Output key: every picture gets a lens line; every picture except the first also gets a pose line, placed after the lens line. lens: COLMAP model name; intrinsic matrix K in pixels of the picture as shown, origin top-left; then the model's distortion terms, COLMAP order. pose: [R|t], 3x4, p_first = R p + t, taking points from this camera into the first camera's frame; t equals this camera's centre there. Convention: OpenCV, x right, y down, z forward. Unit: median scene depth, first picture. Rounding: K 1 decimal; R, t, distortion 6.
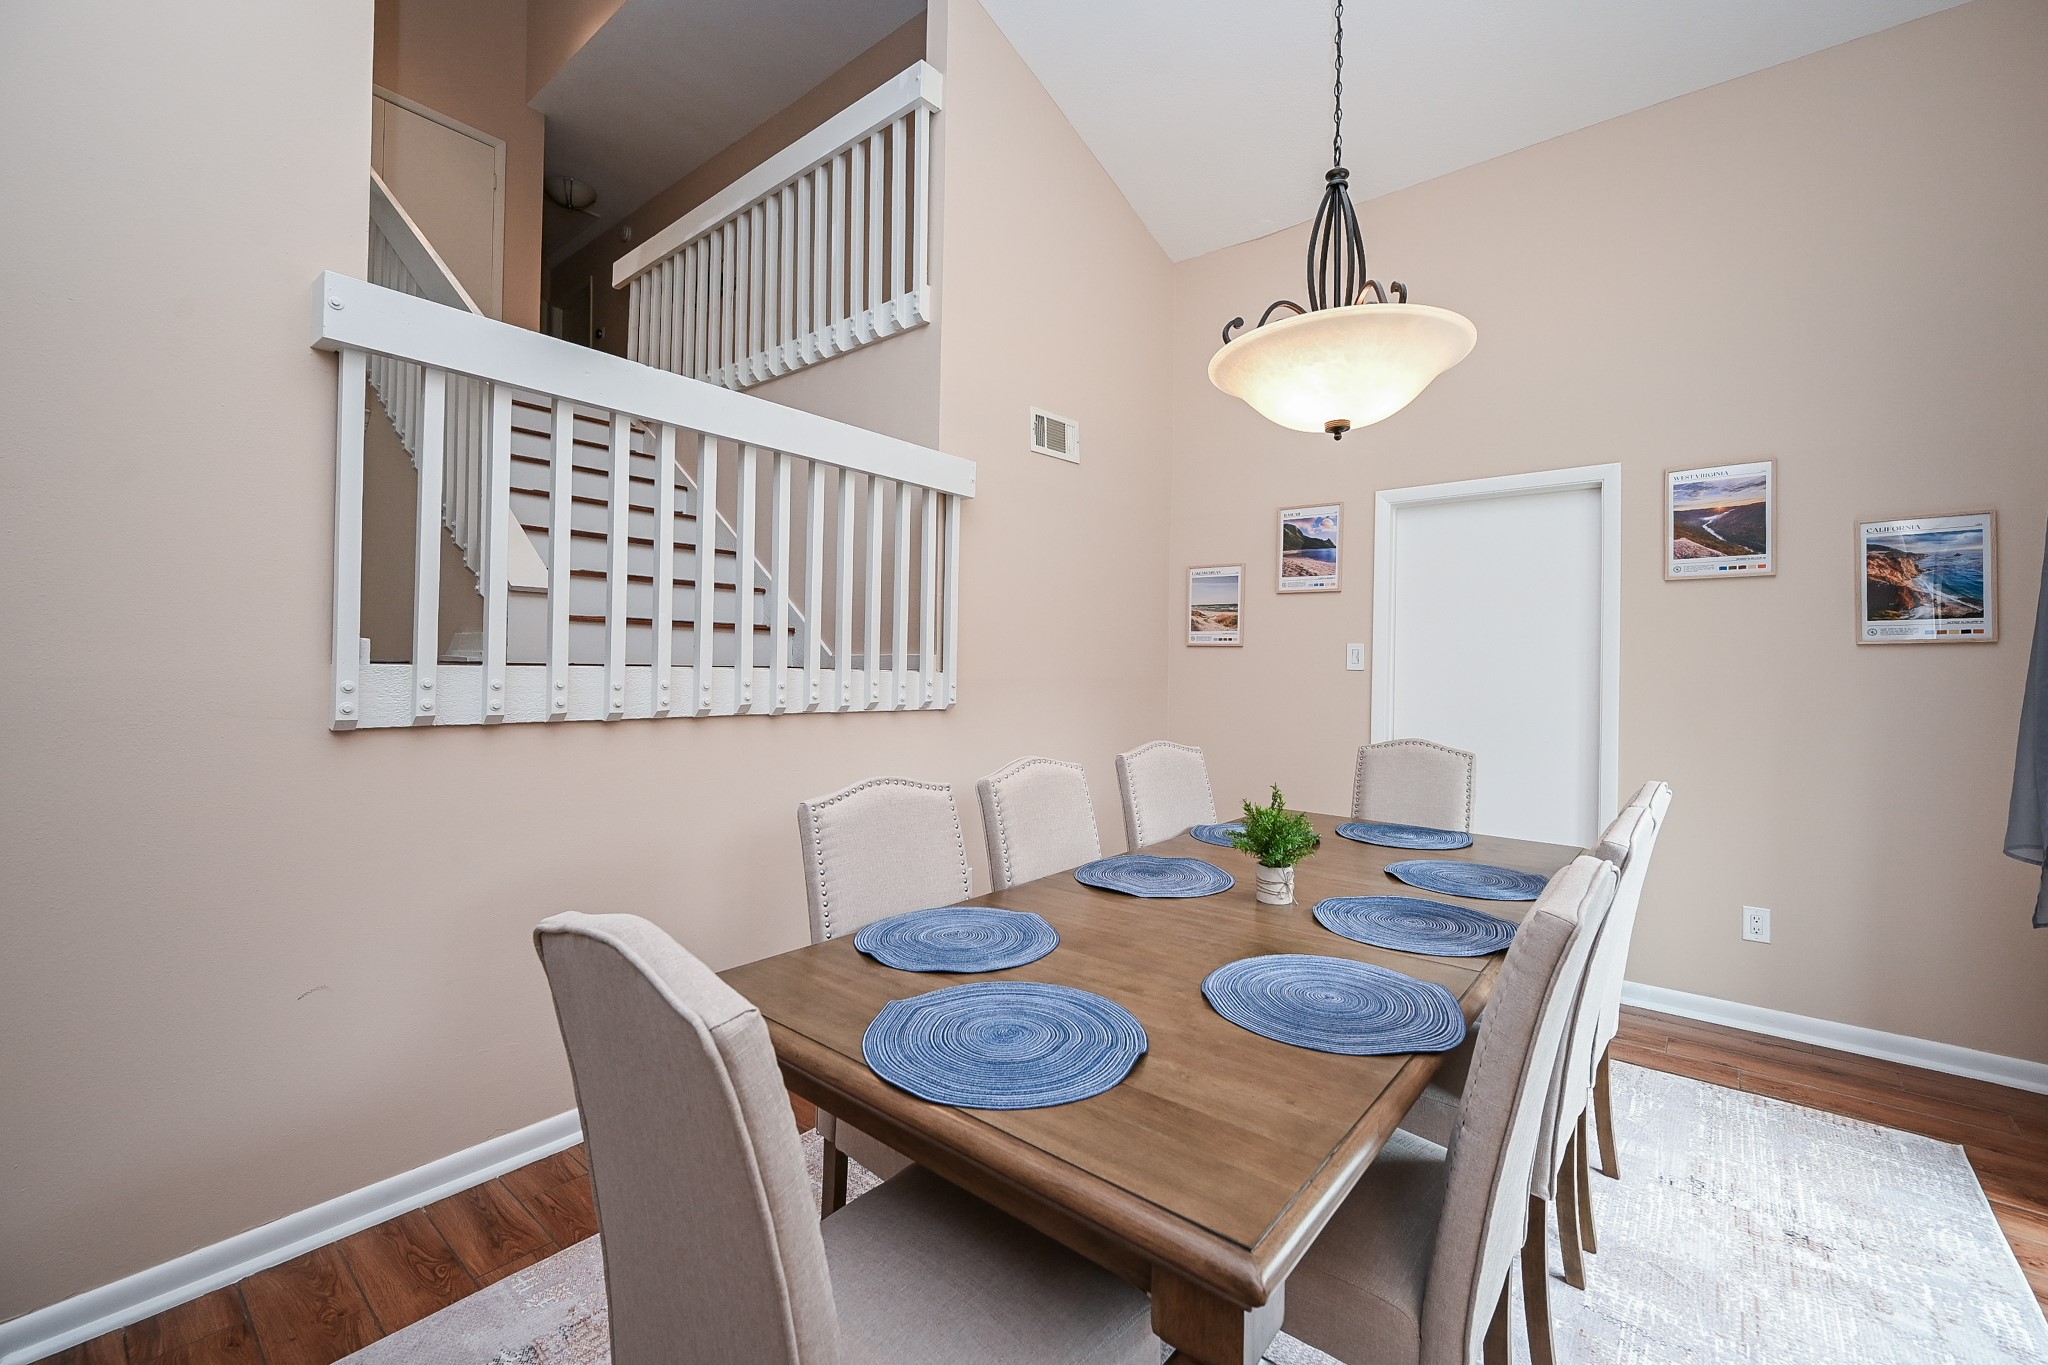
lens RADIAL K [[824.7, 0, 1054.9], [0, 824.7, 661.4], [0, 0, 1]] dist [0.002104, 0.000093]
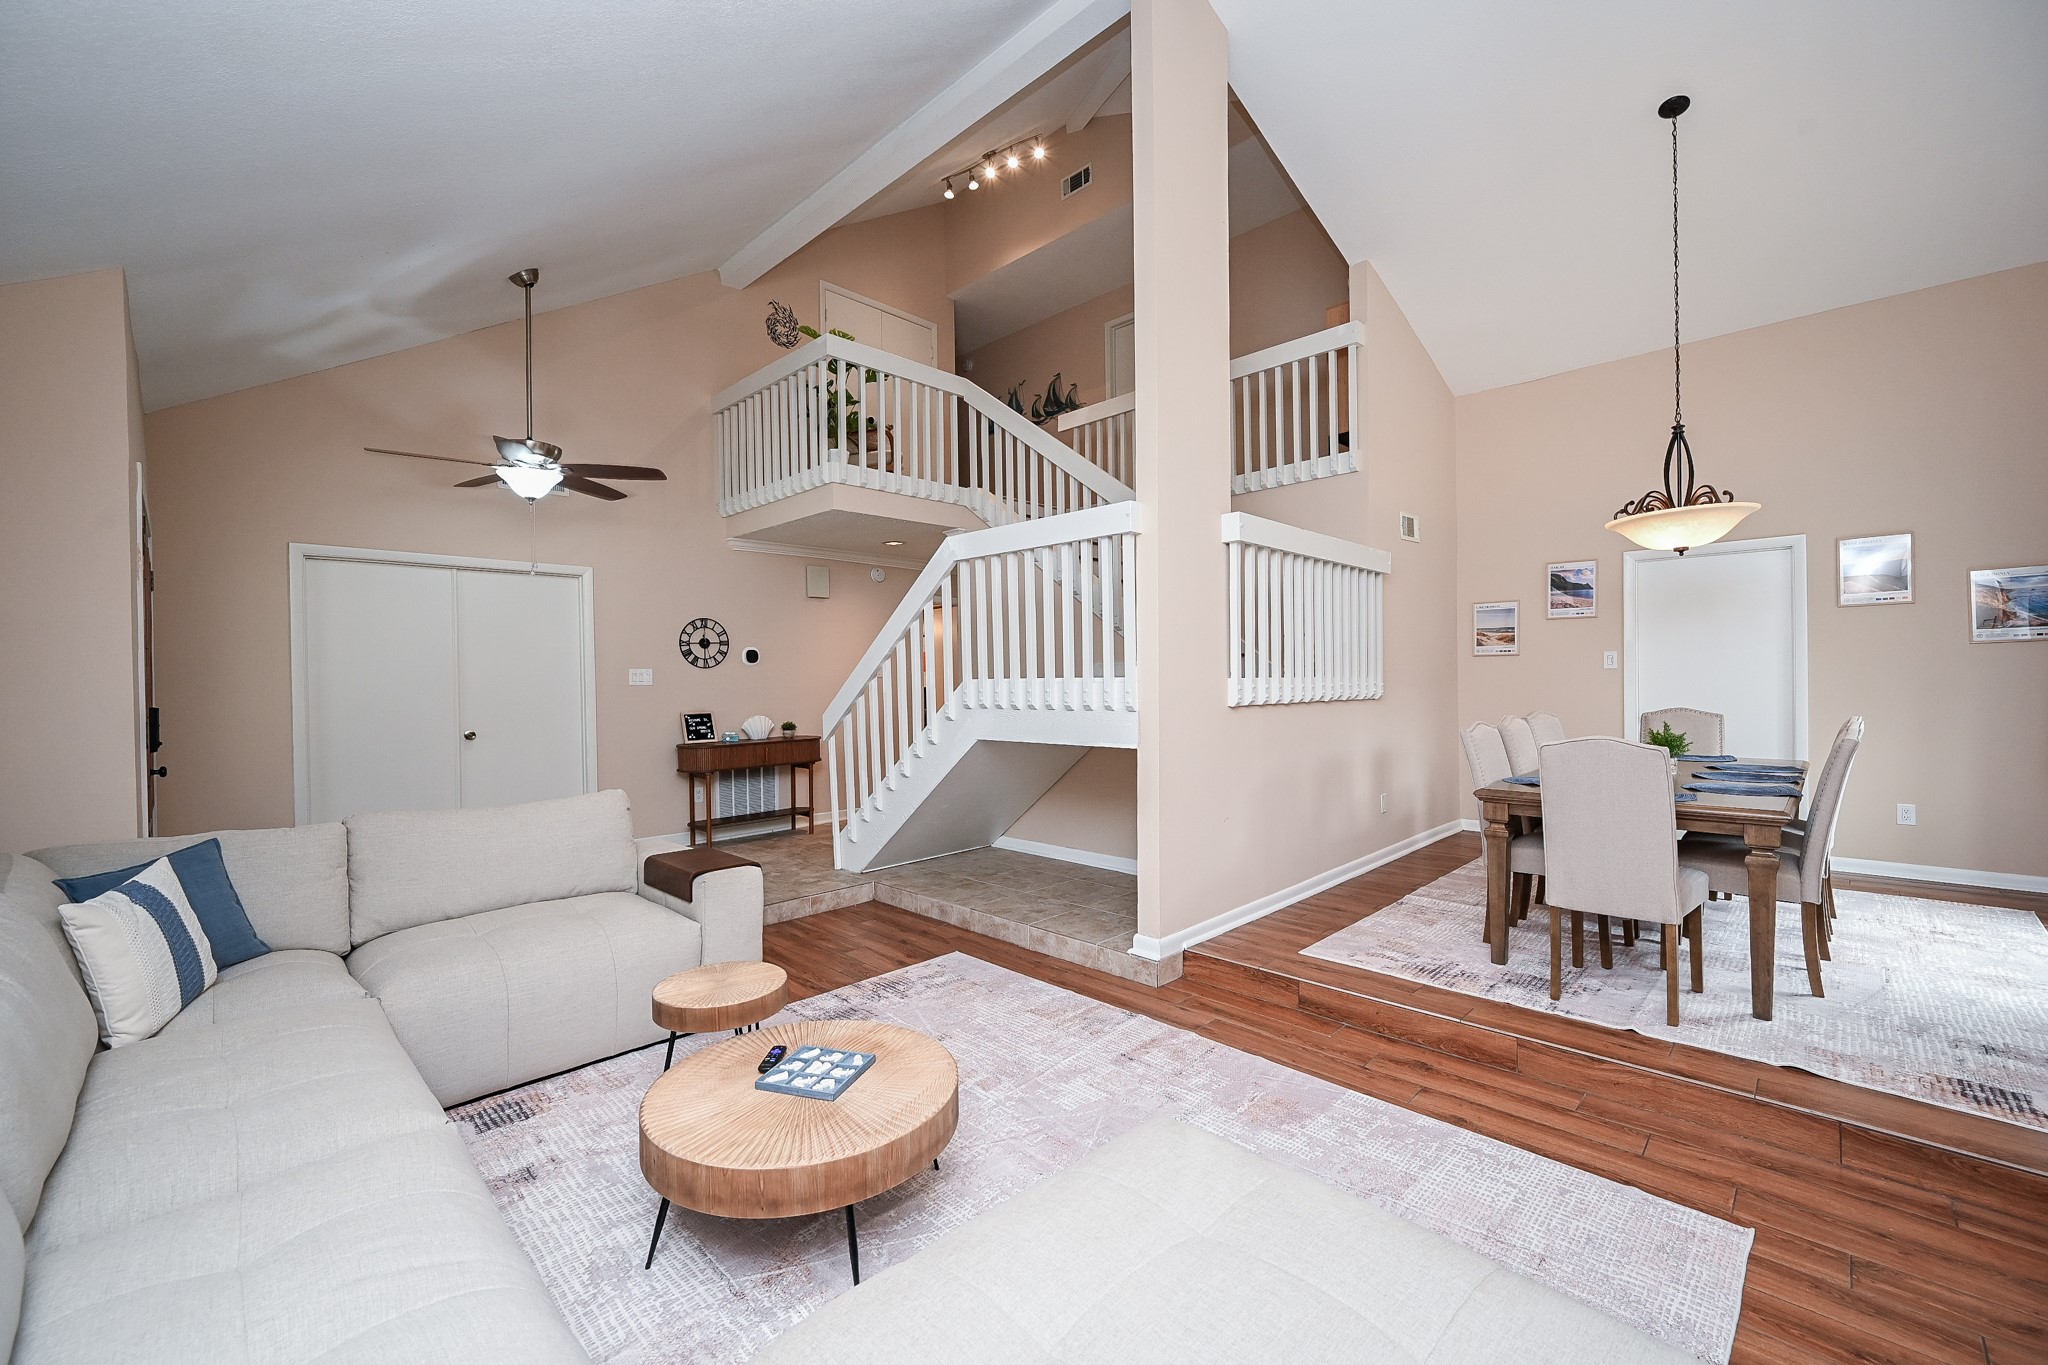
lens RADIAL K [[816.8, 0, 1024.0], [0, 816.8, 682.5], [0, 0, 1]] dist [0.002362, -0.000288]
pose [[0.994332, -0.028875, -0.102328, -0.672917], [0.029965, 0.999509, 0.009127, -0.012503], [0.102014, -0.012141, 0.994709, -0.742824]]
